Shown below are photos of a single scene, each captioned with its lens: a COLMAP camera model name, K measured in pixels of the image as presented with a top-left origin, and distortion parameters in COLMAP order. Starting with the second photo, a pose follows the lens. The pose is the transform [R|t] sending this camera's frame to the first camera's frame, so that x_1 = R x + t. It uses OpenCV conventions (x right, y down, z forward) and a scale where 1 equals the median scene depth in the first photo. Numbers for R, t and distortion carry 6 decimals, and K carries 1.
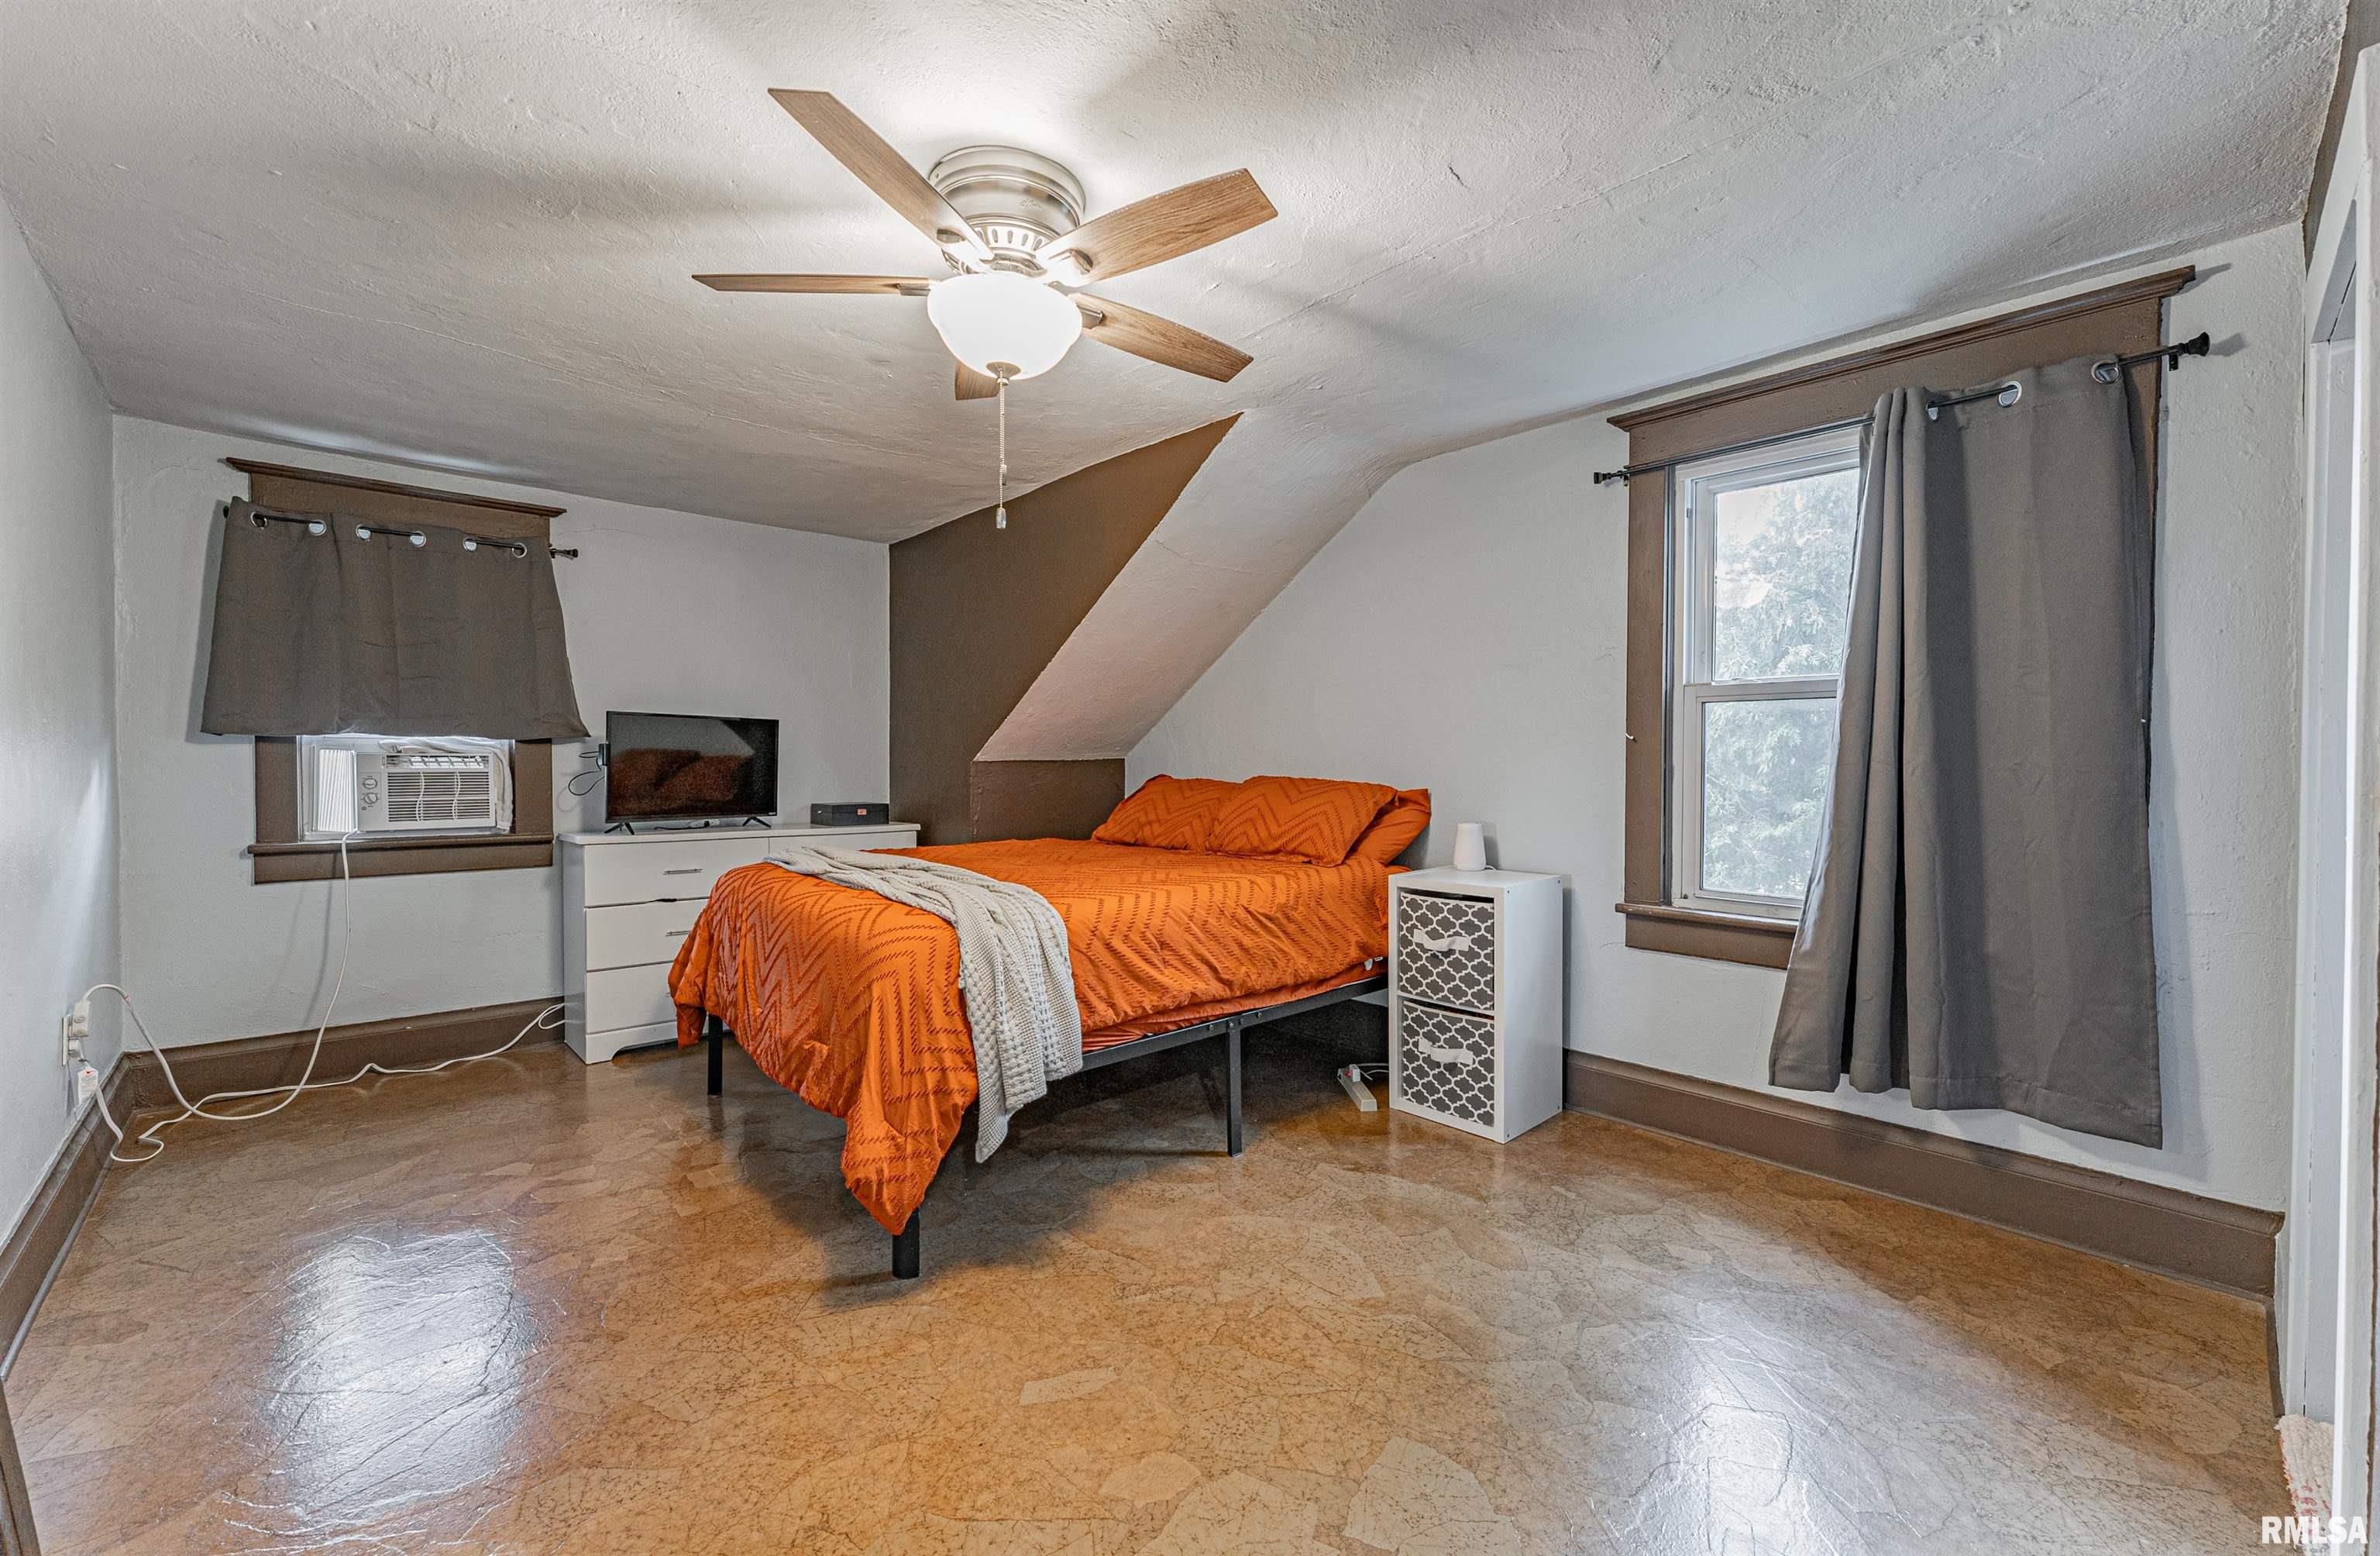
lens RADIAL K [[945.8, 0, 1185.9], [0, 945.8, 775.6], [0, 0, 1]] dist [-0.002602, -0.000557]
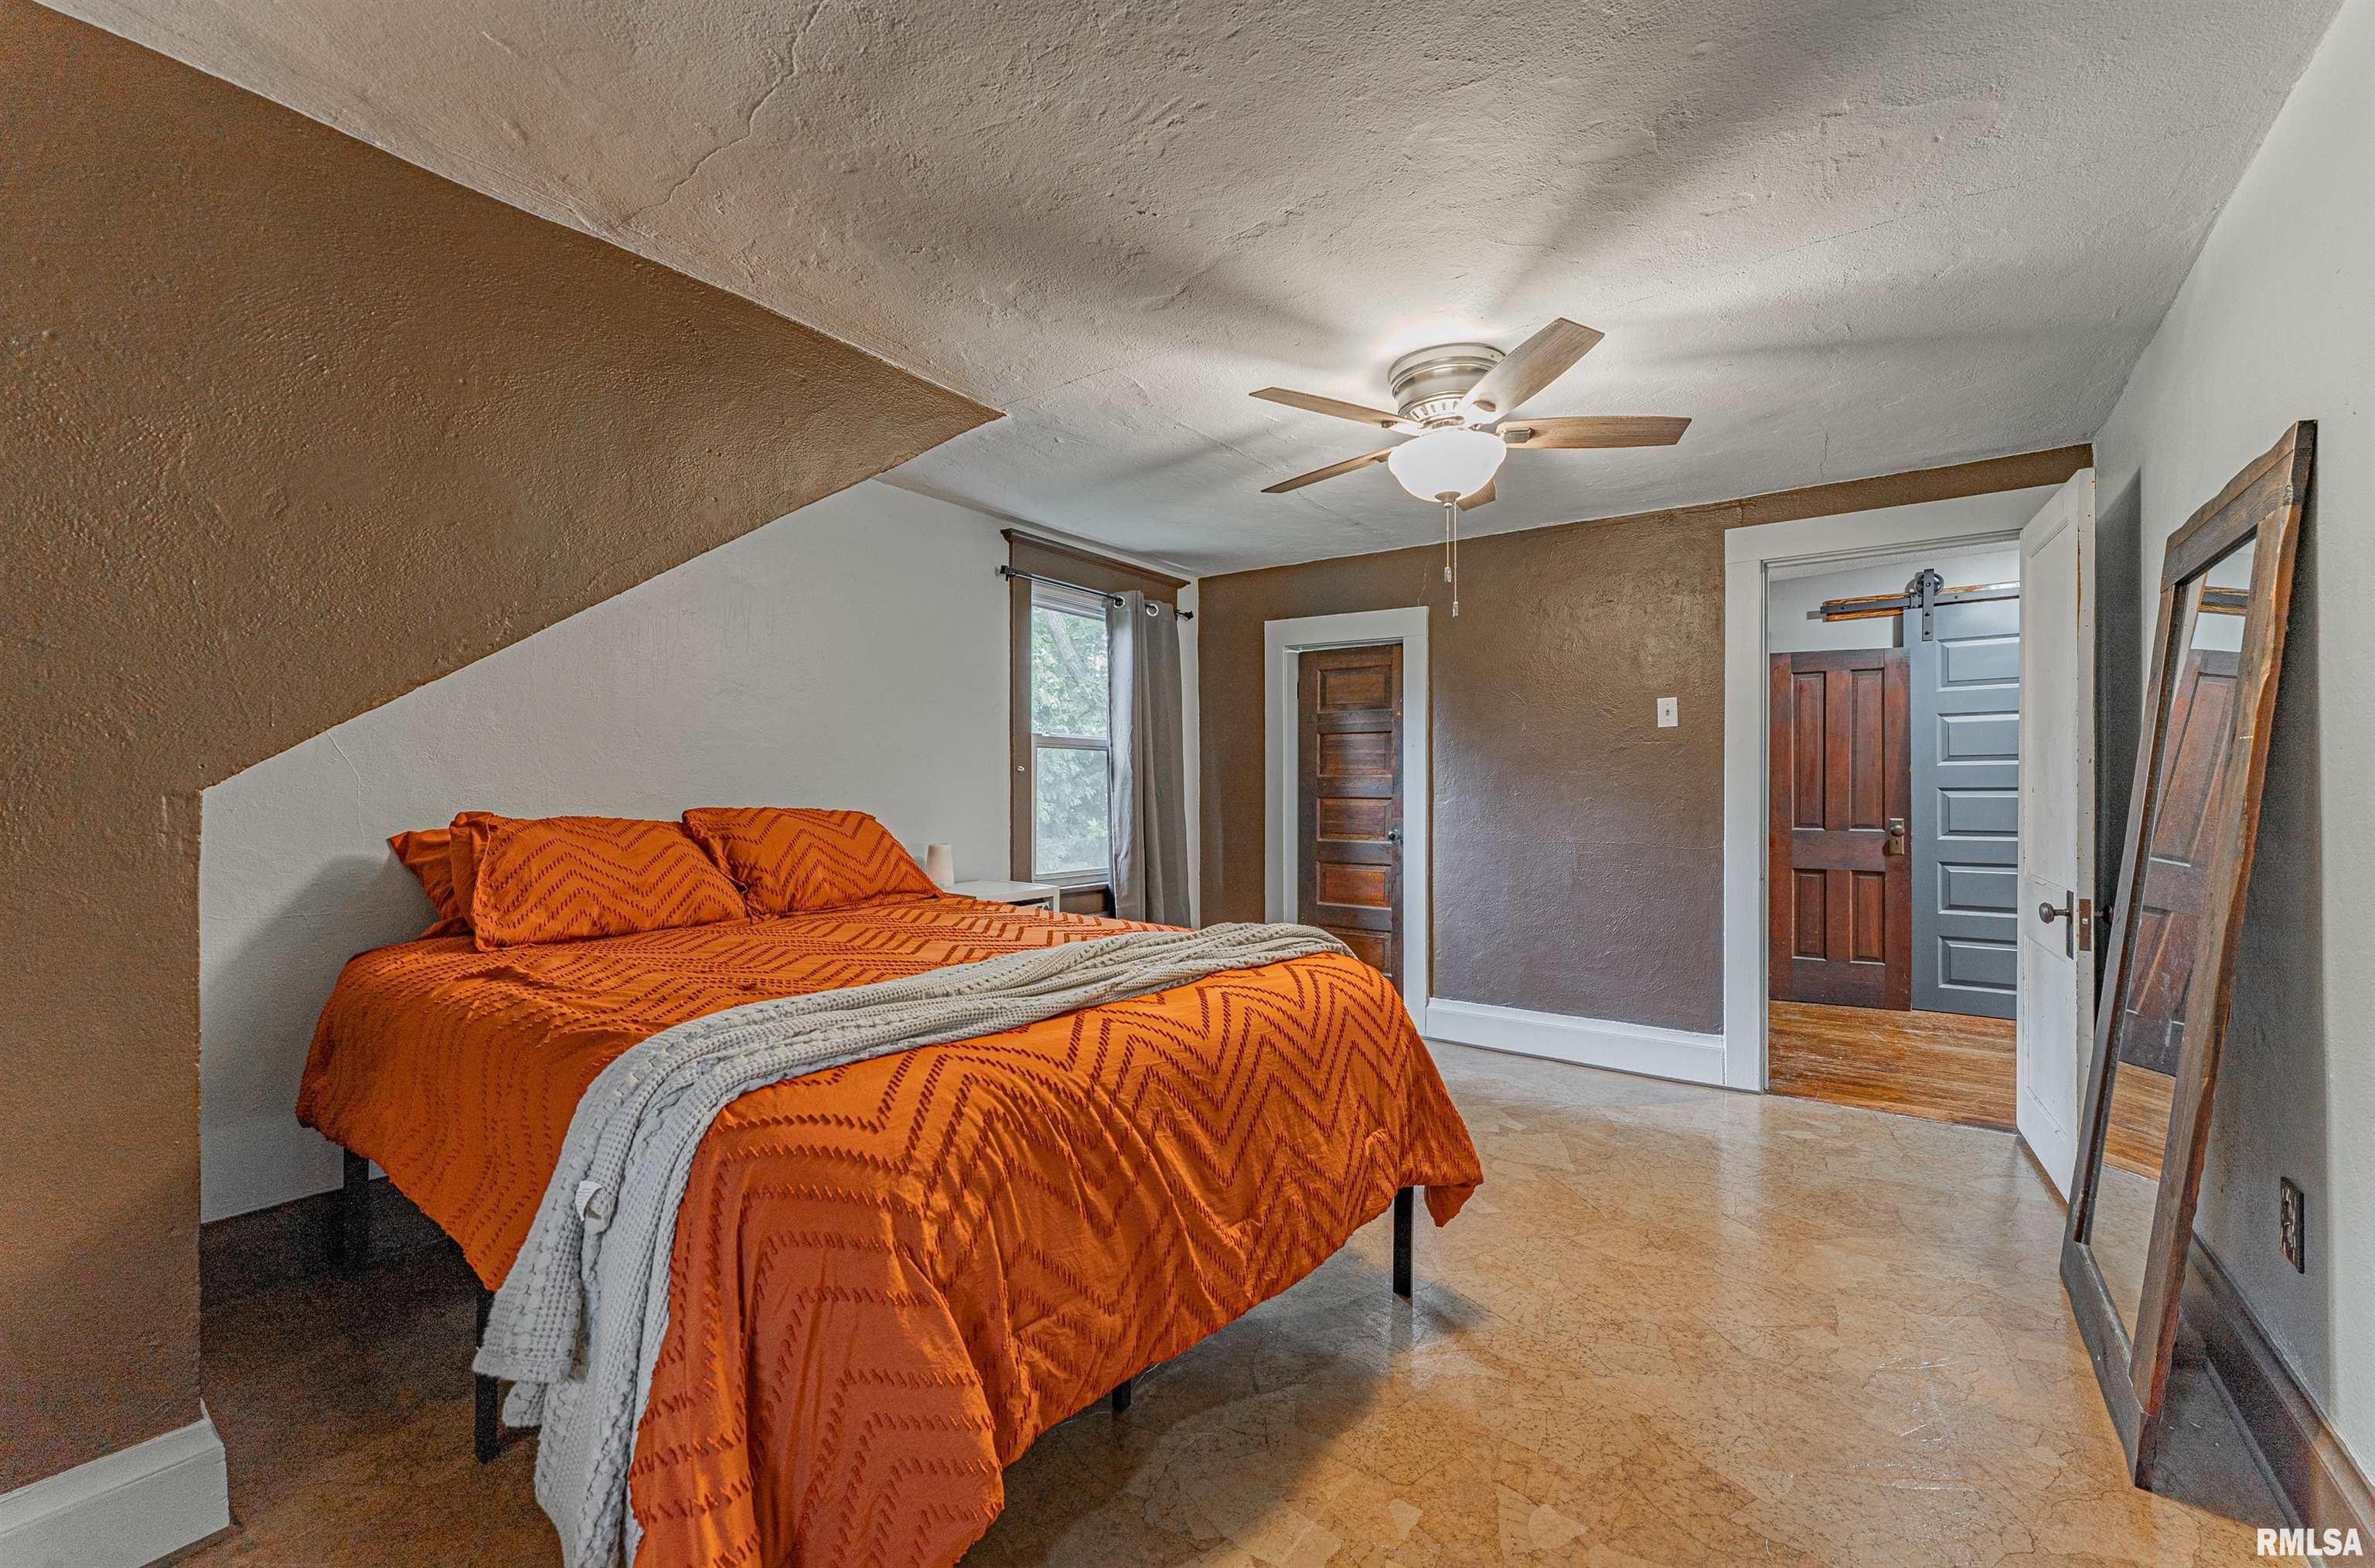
lens RADIAL K [[948.3, 0, 1187.2], [0, 948.3, 792.1], [0, 0, 1]] dist [0.000290, 0.000020]
pose [[-0.188888, -0.002779, 0.981995, -0.930733], [0.010984, 0.999927, 0.004943, -0.016356], [-0.981937, 0.011720, -0.188844, 1.047748]]
